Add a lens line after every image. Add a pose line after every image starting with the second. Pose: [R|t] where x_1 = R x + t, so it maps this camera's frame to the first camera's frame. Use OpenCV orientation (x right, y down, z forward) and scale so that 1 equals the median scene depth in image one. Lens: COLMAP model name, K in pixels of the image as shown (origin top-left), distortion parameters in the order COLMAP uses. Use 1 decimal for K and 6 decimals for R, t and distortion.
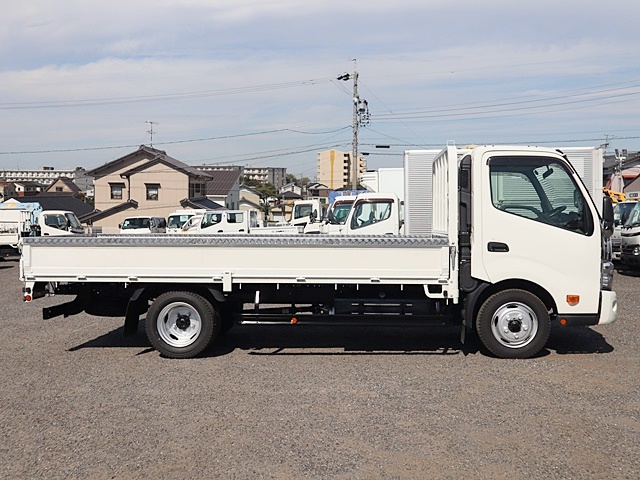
lens RADIAL K [[699.1, 0, 321.7], [0, 699.1, 239.5], [0, 0, 1]] dist [0.005198, 0.000000]
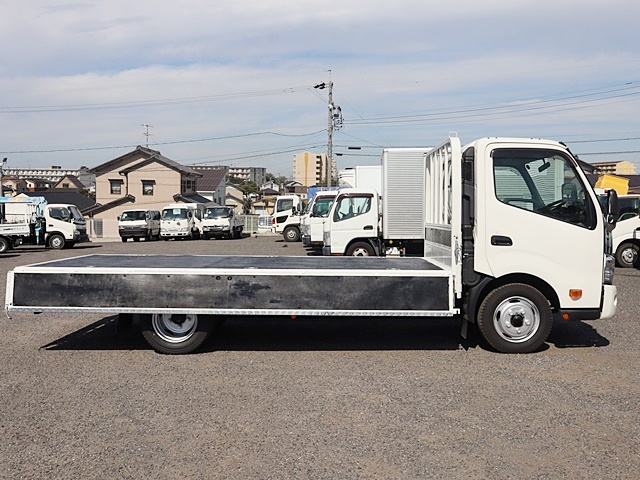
lens RADIAL K [[605.1, 0, 317.9], [0, 605.1, 240.3], [0, 0, 1]] dist [-0.008604, 0.000000]
pose [[0.999352, 0.001914, 0.035944, -0.035967], [-0.002503, 0.999863, 0.016350, -0.002969], [-0.035908, -0.016430, 0.999220, 0.157869]]
